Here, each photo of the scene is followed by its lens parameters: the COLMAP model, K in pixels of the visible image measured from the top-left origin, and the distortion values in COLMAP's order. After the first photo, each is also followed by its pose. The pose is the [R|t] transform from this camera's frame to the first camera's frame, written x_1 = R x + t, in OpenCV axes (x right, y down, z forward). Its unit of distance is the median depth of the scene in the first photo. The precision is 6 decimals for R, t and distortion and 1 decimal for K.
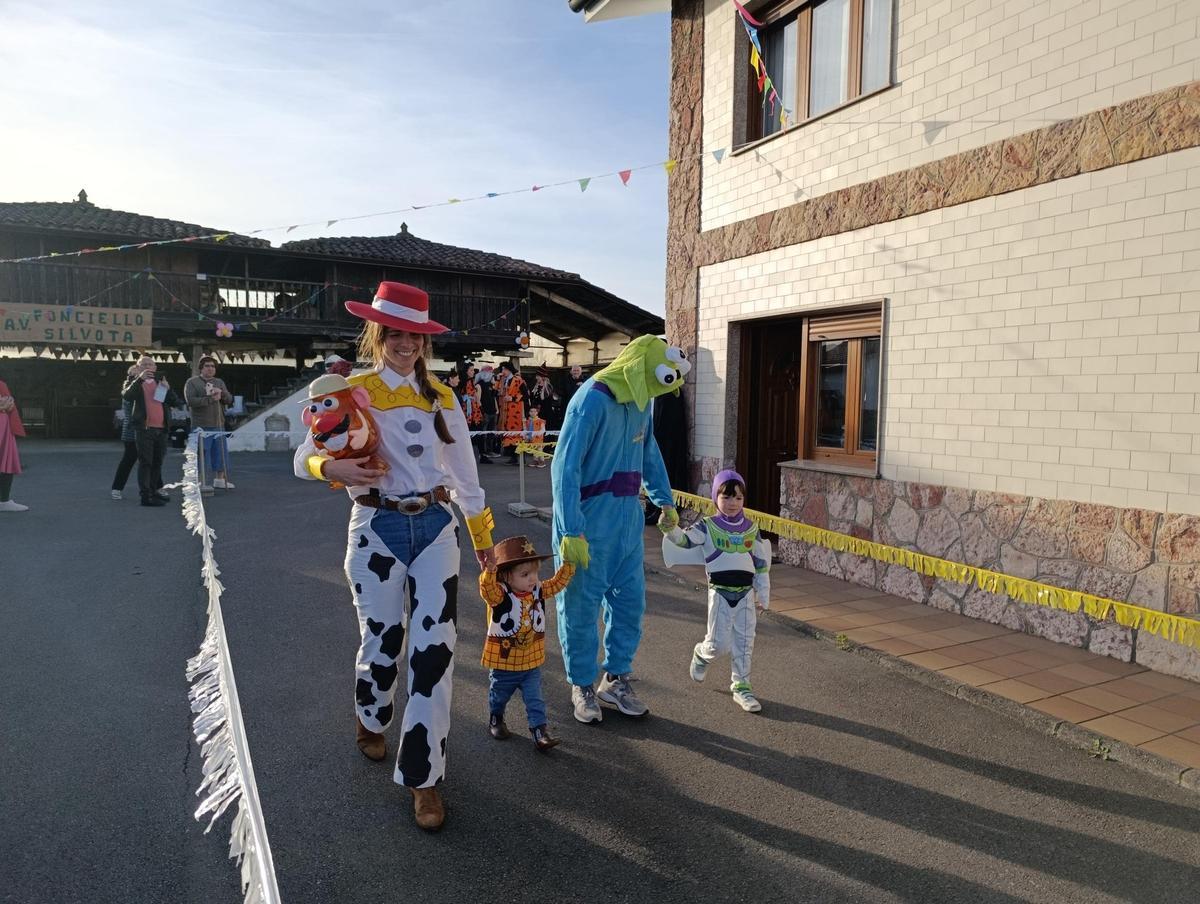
lens RADIAL K [[835.2, 0, 606.1], [0, 835.2, 461.1], [0, 0, 1]] dist [0.033129, -0.039522]
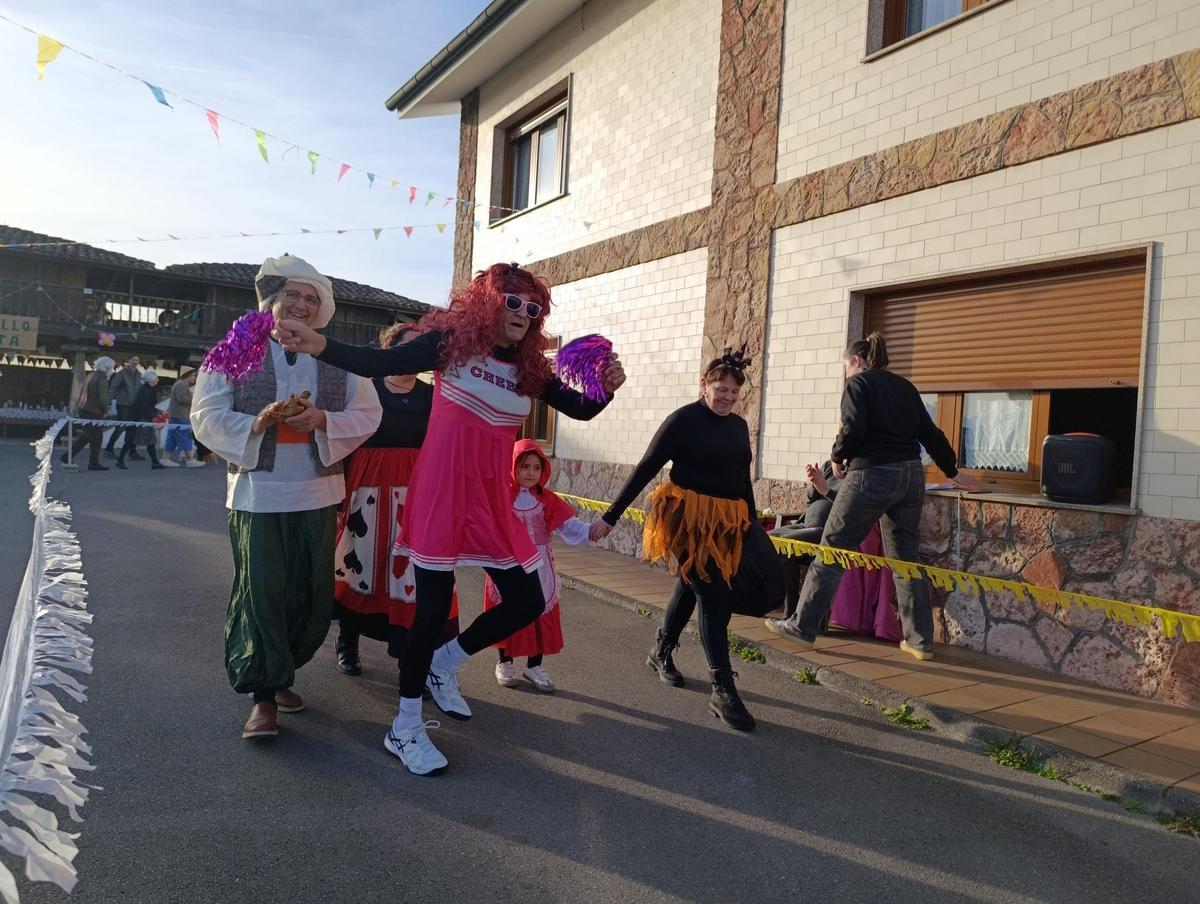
lens RADIAL K [[835.2, 0, 605.7], [0, 835.2, 457.2], [0, 0, 1]] dist [0.033129, -0.039522]
pose [[0.994344, 0.039584, 0.098556, 0.241151], [-0.034702, 0.998107, -0.050771, 0.080461], [-0.100379, 0.047064, 0.993835, -0.400083]]
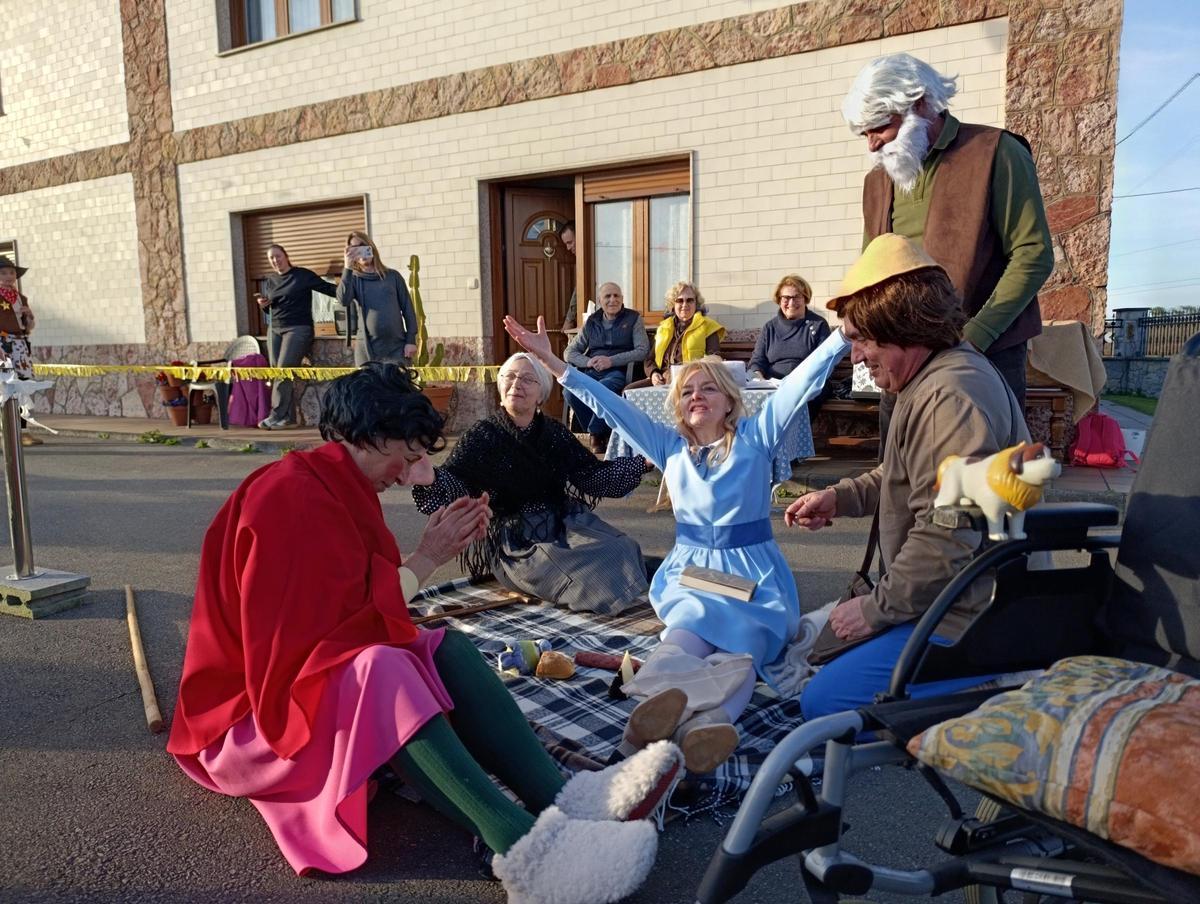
lens RADIAL K [[880.2, 0, 621.7], [0, 880.2, 456.1], [0, 0, 1]] dist [0.011705, -0.020591]
pose [[0.821737, -0.093404, 0.562160, 0.261193], [0.067236, 0.995477, 0.067119, 0.179795], [-0.565886, -0.017357, 0.824301, -1.026174]]
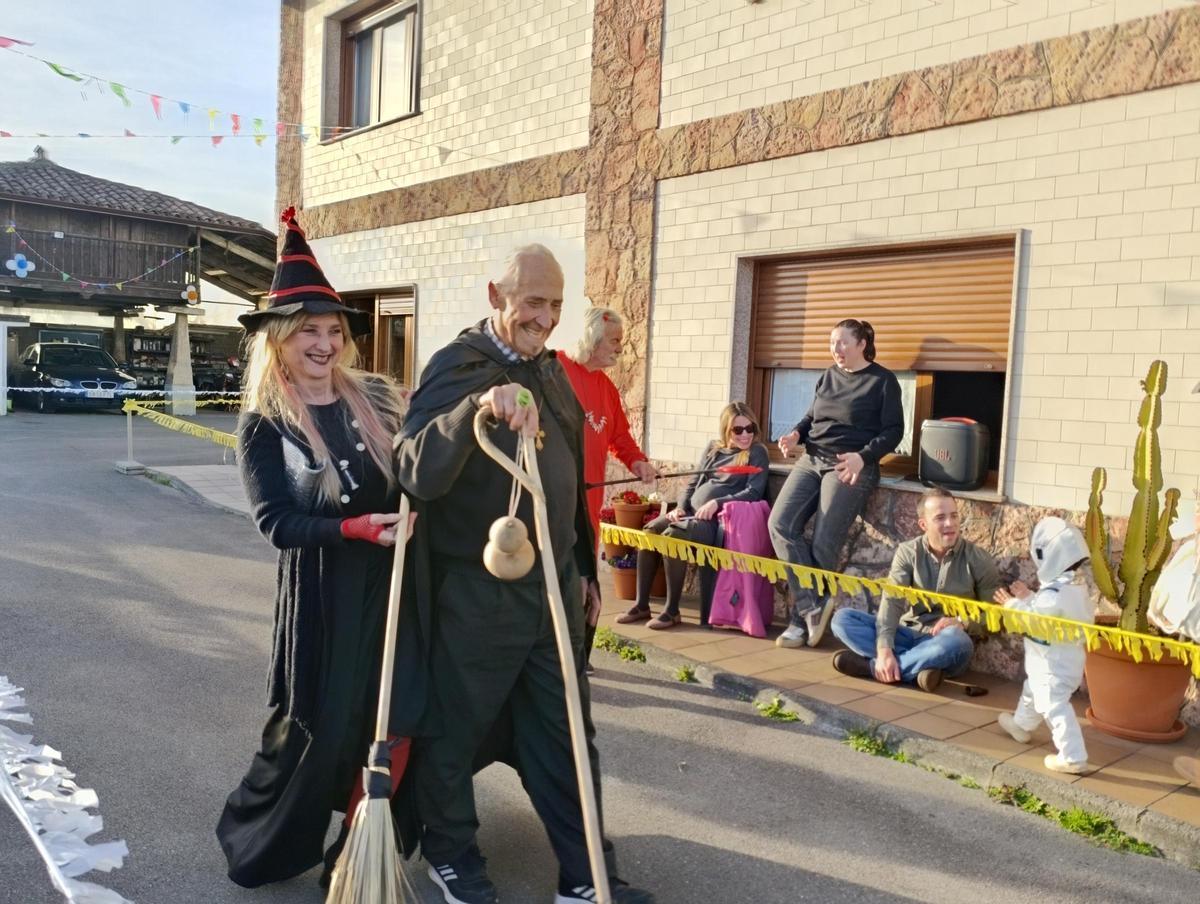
lens RADIAL K [[1058.1, 0, 616.0], [0, 1058.1, 466.7], [0, 0, 1]] dist [0.040175, -0.060778]
pose [[0.973500, 0.012161, 0.228366, 0.231637], [-0.014663, 0.999850, 0.009266, 0.049796], [-0.228219, -0.012369, 0.973531, -0.519447]]
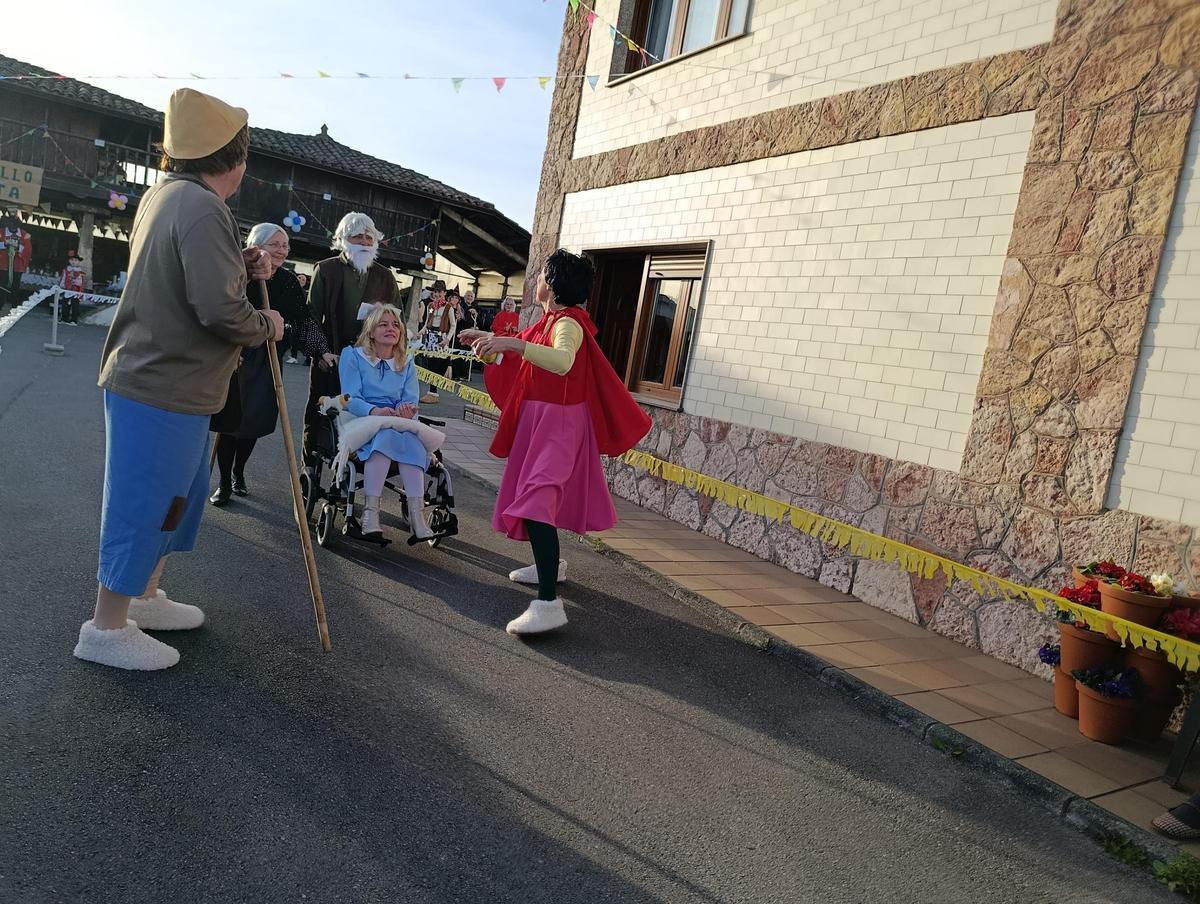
lens RADIAL K [[835.2, 0, 574.2], [0, 835.2, 447.2], [0, 0, 1]] dist [0.033129, -0.039522]
pose [[0.988266, 0.139600, 0.061993, 0.118709], [-0.141892, 0.989290, 0.034233, 0.042668], [-0.056550, -0.042628, 0.997489, -0.033711]]
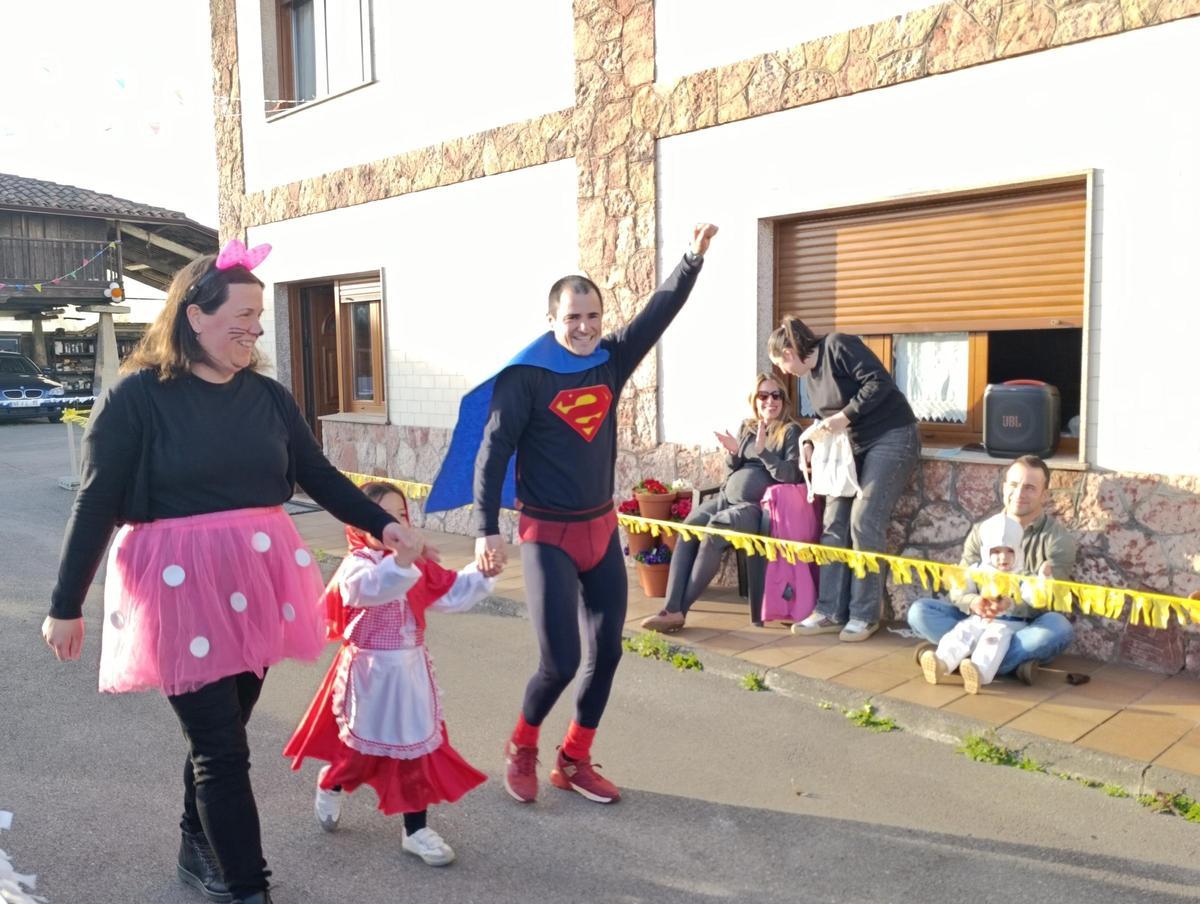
lens RADIAL K [[1058.1, 0, 611.7], [0, 1058.1, 462.6], [0, 0, 1]] dist [0.040175, -0.060778]
pose [[0.957502, -0.056016, 0.282936, 0.180531], [0.048843, 0.998282, 0.032351, 0.036201], [-0.284262, -0.017156, 0.958593, -0.423959]]
